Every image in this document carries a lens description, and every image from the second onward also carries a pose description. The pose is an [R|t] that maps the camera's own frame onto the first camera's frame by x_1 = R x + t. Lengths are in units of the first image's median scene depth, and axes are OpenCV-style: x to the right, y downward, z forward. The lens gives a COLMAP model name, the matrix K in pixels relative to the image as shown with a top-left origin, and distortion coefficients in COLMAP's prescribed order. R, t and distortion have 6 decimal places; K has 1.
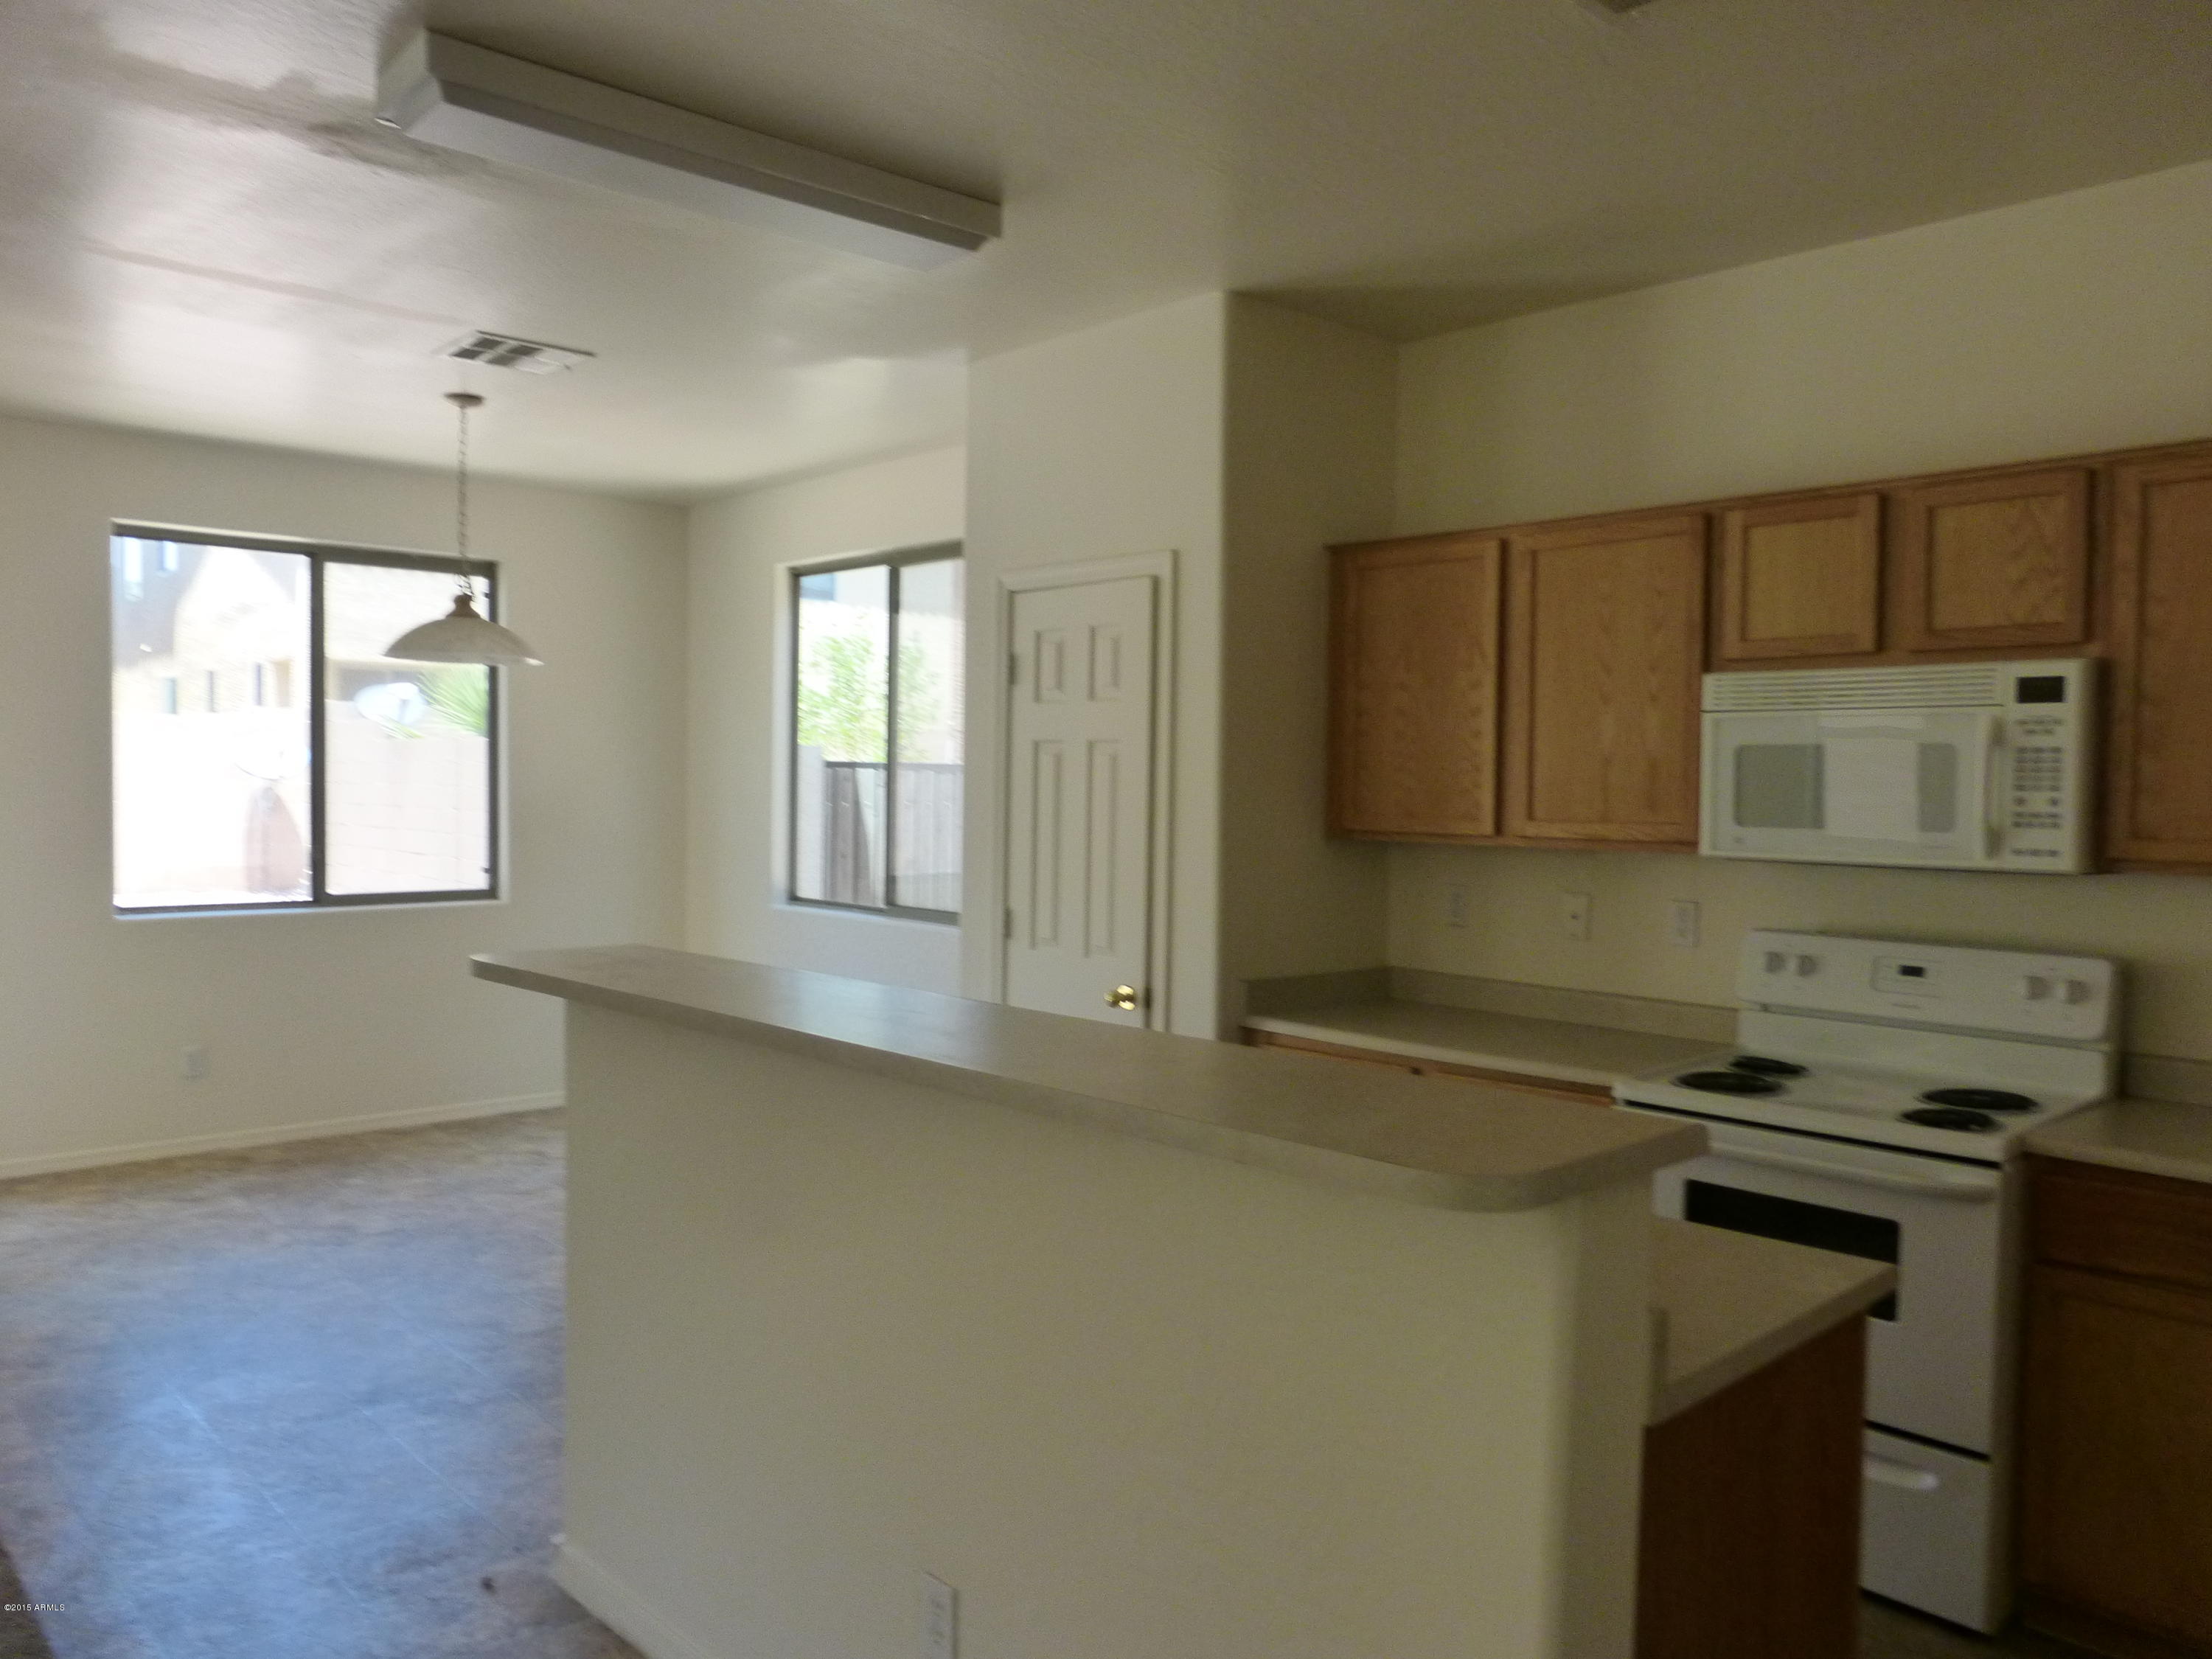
lens RADIAL K [[1575.0, 0, 1106.0], [0, 1575.0, 829.5], [0, 0, 1]] dist [-0.033604, 0.006561]
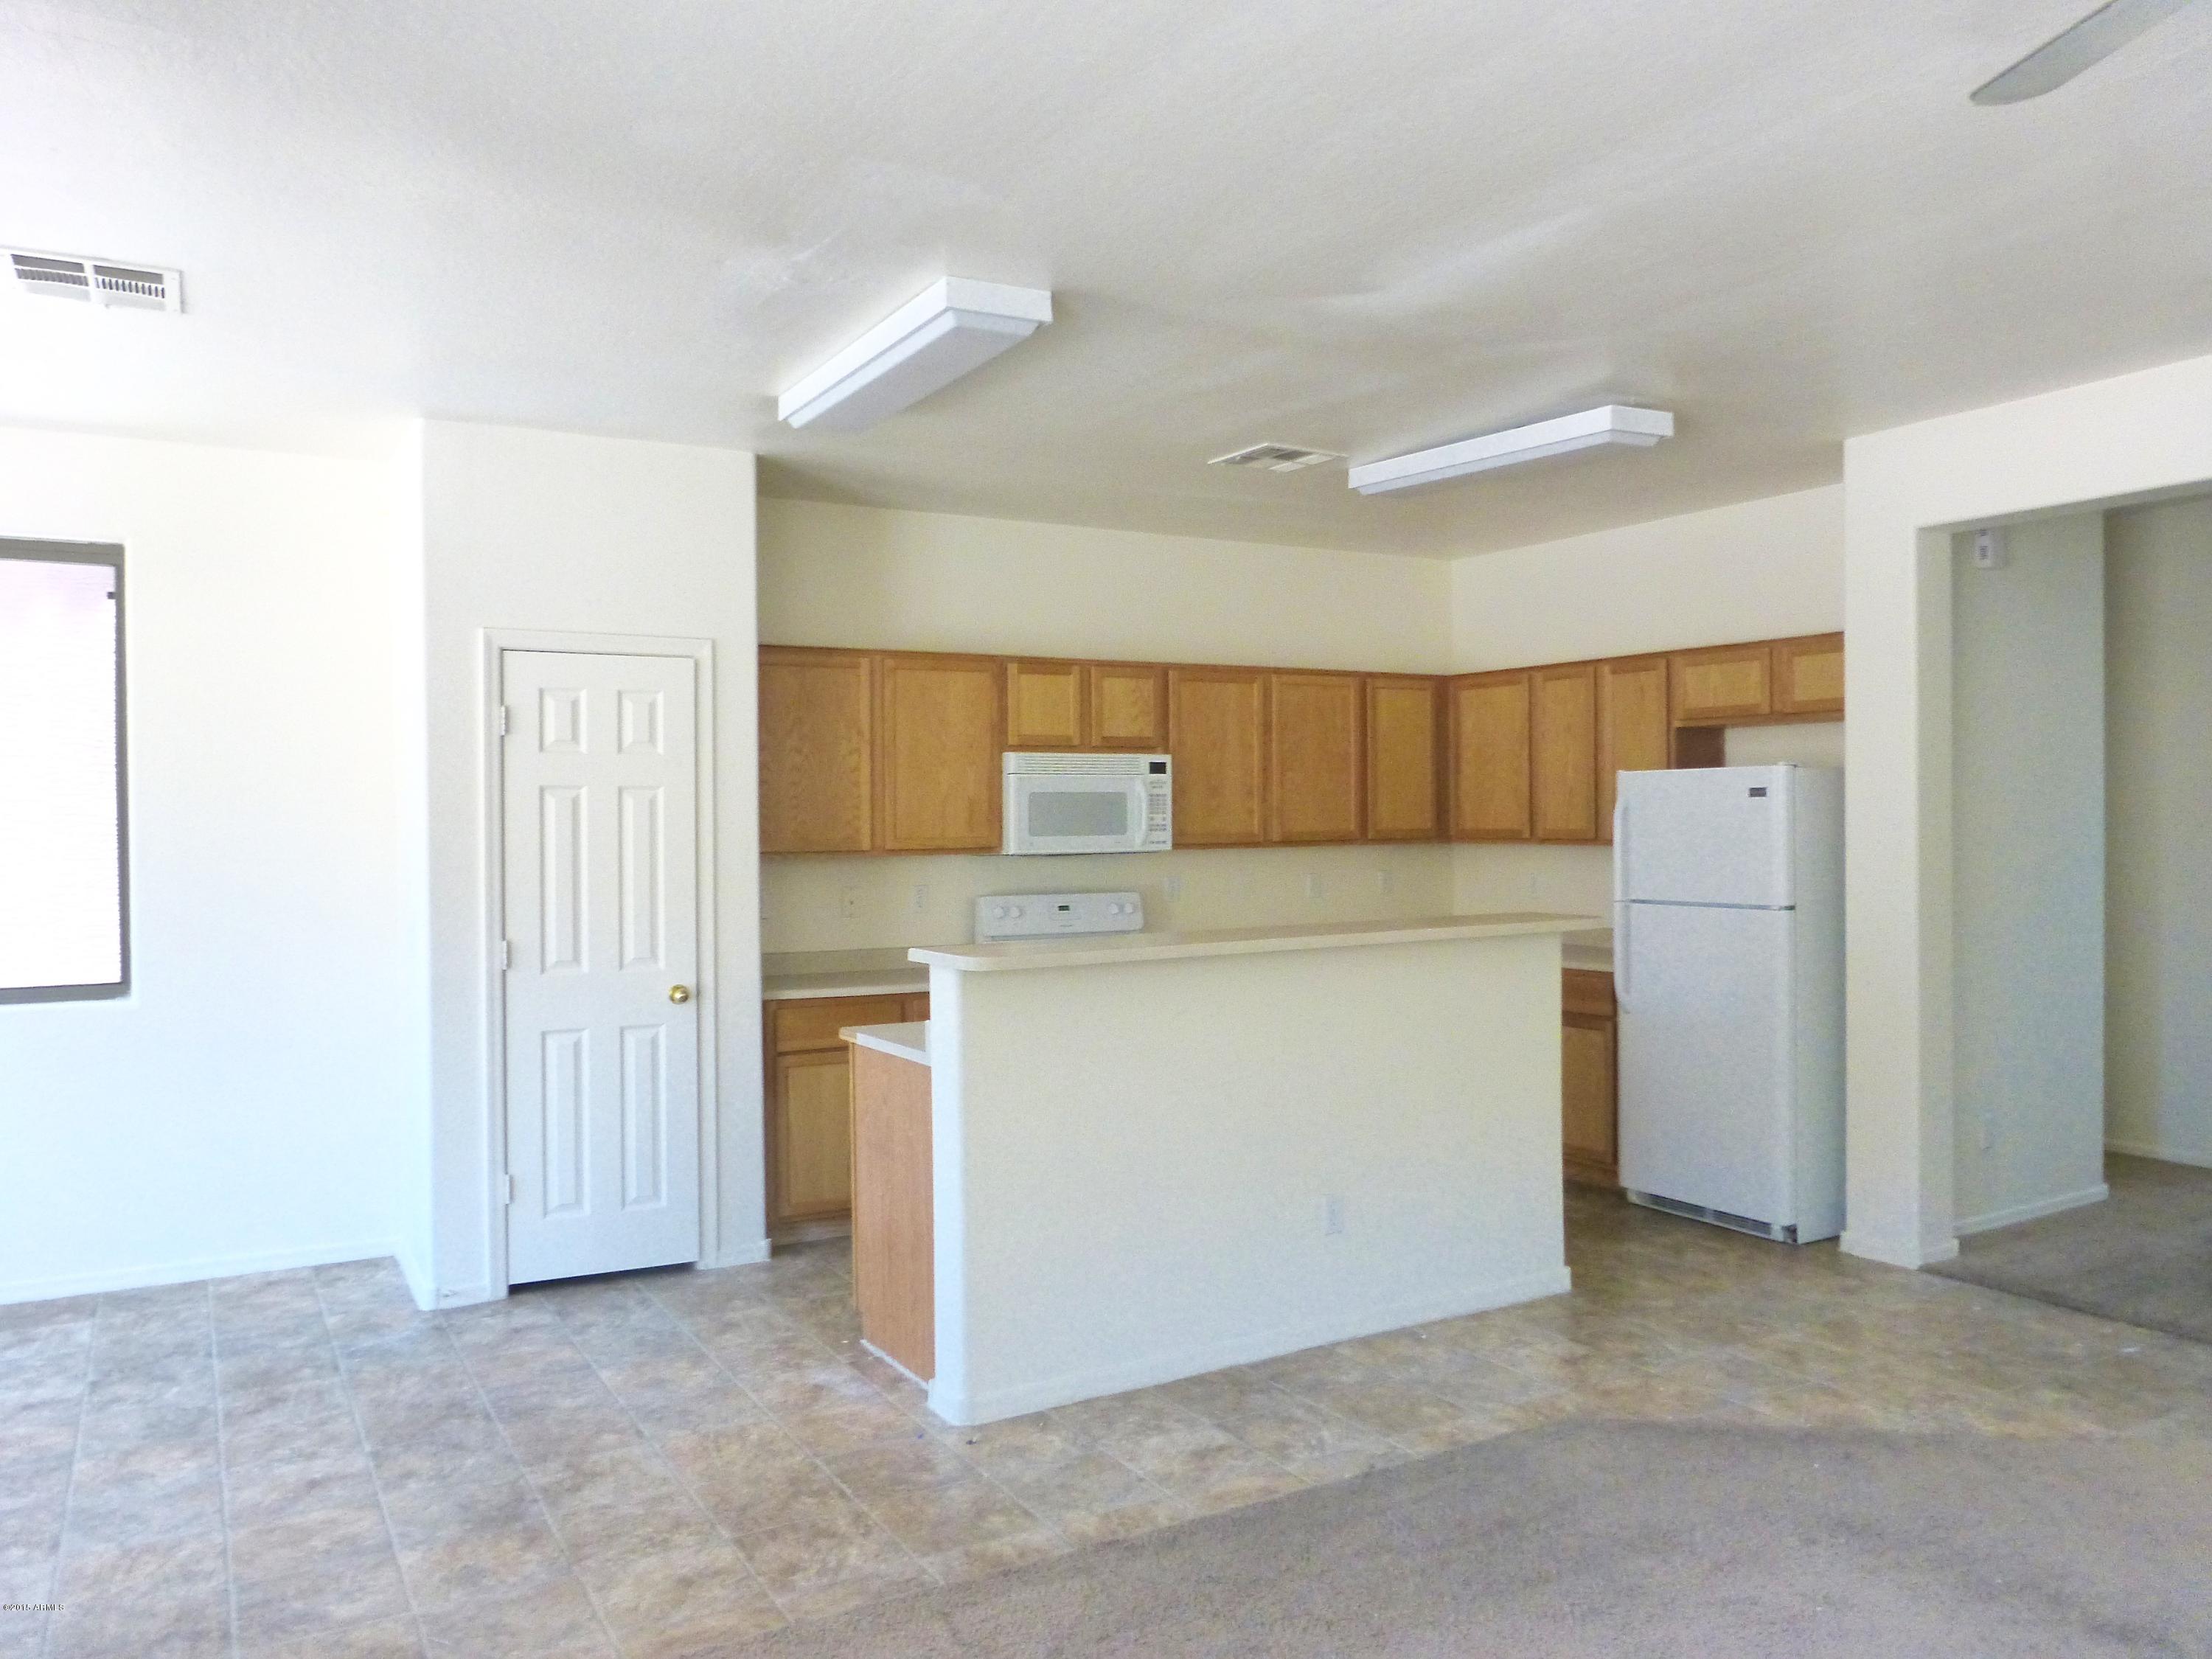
lens RADIAL K [[1575.0, 0, 1106.0], [0, 1575.0, 829.5], [0, 0, 1]] dist [-0.033604, 0.006561]
pose [[0.244998, -0.029734, 0.969067, -1.342907], [0.039773, 0.998996, 0.020597, -0.044316], [-0.968707, 0.033496, 0.245935, 0.453433]]
